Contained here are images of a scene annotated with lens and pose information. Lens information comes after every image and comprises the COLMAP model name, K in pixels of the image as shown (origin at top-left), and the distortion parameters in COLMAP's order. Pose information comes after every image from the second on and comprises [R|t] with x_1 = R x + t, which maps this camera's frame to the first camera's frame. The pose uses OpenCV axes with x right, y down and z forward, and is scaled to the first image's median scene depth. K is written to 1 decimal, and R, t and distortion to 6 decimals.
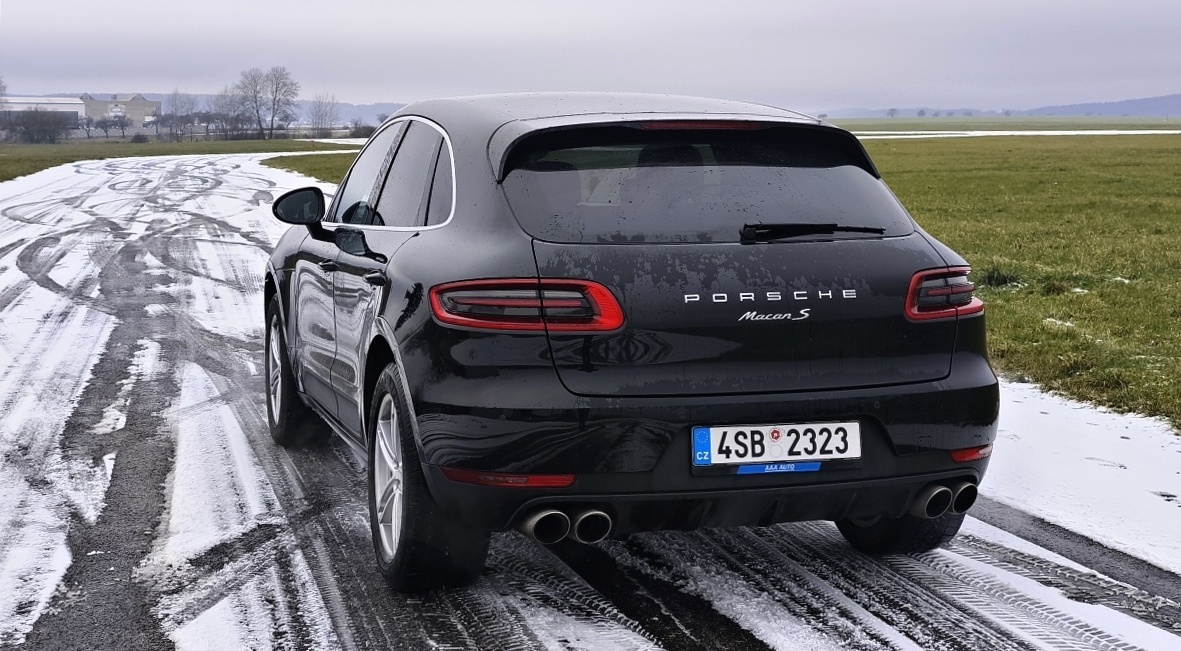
lens RADIAL K [[1727.1, 0, 573.2], [0, 1727.1, 245.3], [0, 0, 1]] dist [0.061428, 0.000000]
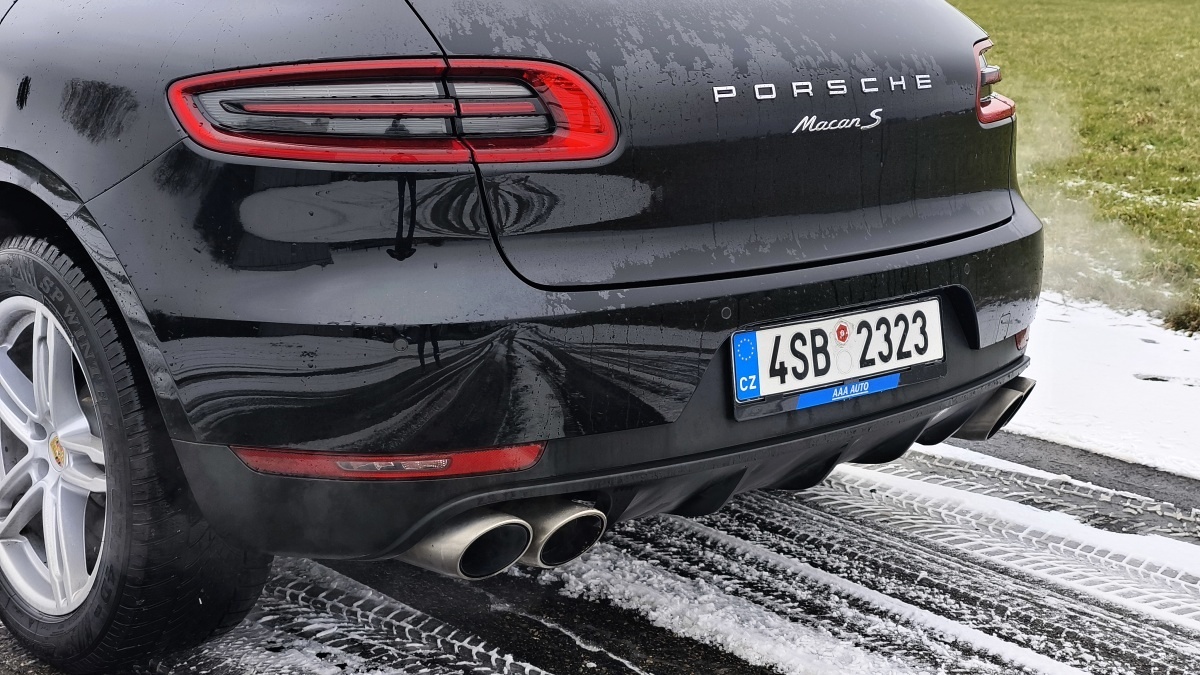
lens RADIAL K [[1754.9, 0, 614.5], [0, 1754.9, 262.0], [0, 0, 1]] dist [0.061428, 0.000000]
pose [[0.899810, -0.057945, 0.432418, -0.195599], [0.008374, 0.993252, 0.115673, 0.019300], [-0.436203, -0.100462, 0.894223, 0.519267]]
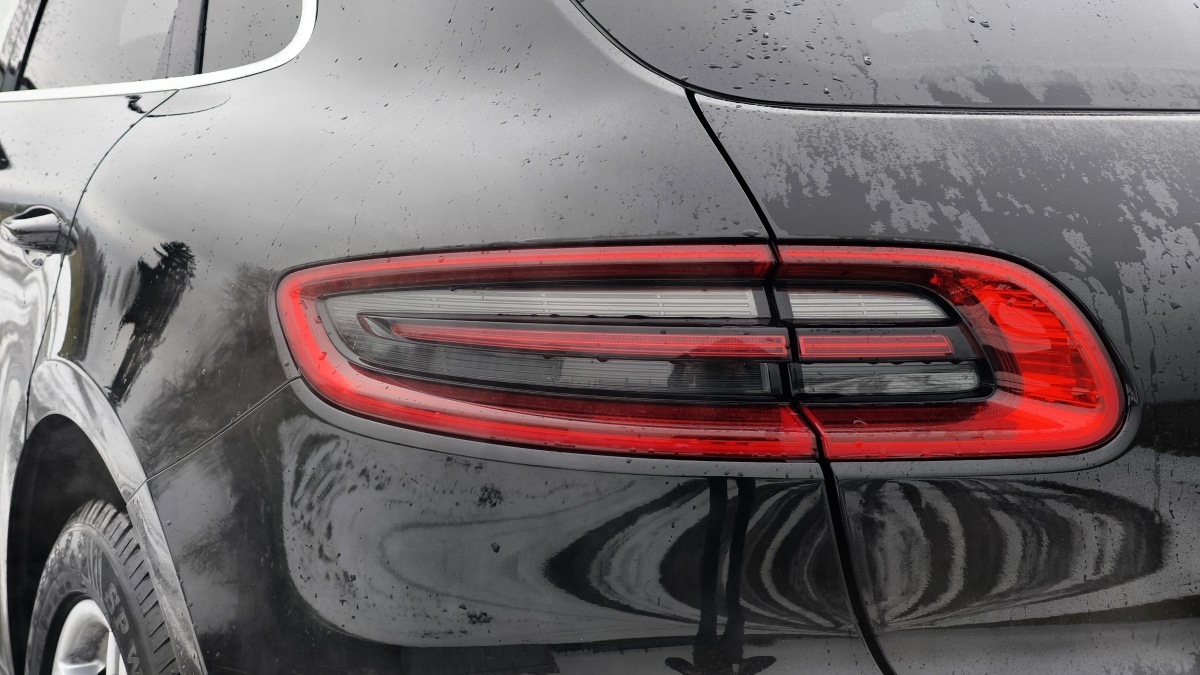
lens RADIAL K [[1754.9, 0, 607.9], [0, 1754.9, 334.5], [0, 0, 1]] dist [0.061428, 0.000000]
pose [[0.976250, -0.014084, 0.216190, -0.096492], [-0.004255, 0.996446, 0.084126, 0.011098], [-0.216607, -0.083048, 0.972720, 0.754301]]
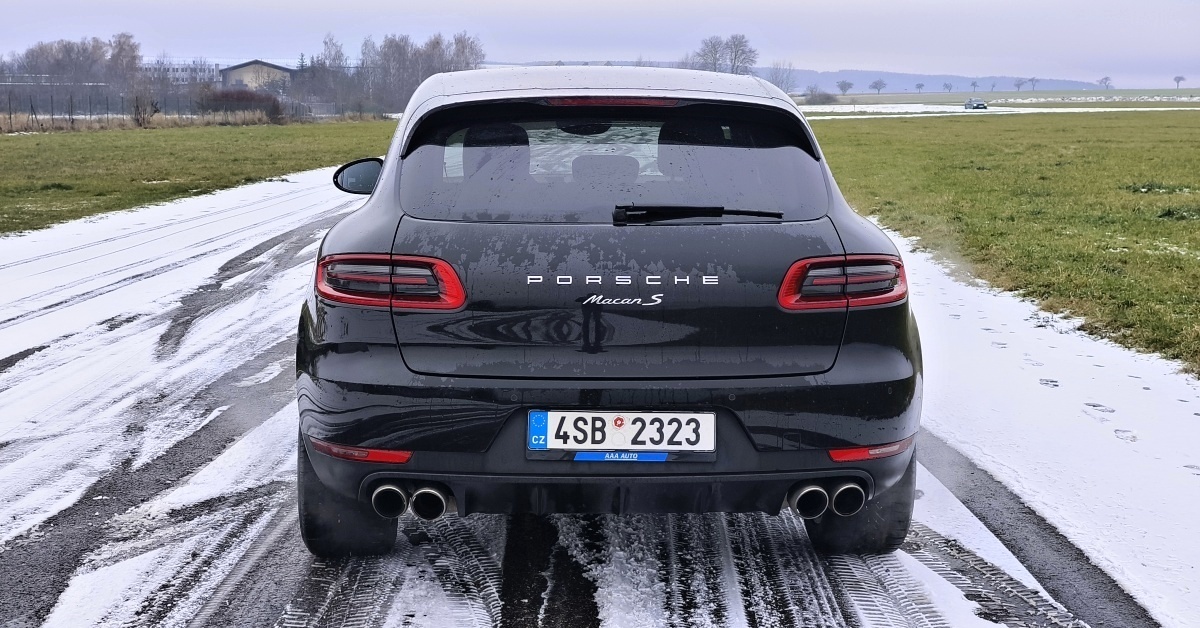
lens RADIAL K [[1711.8, 0, 589.4], [0, 1711.8, 301.0], [0, 0, 1]] dist [0.125647, 0.000000]
pose [[0.968362, 0.036948, -0.246799, 0.334555], [-0.024253, 0.998231, 0.054282, -0.010580], [0.248368, -0.046579, 0.967545, 0.065989]]
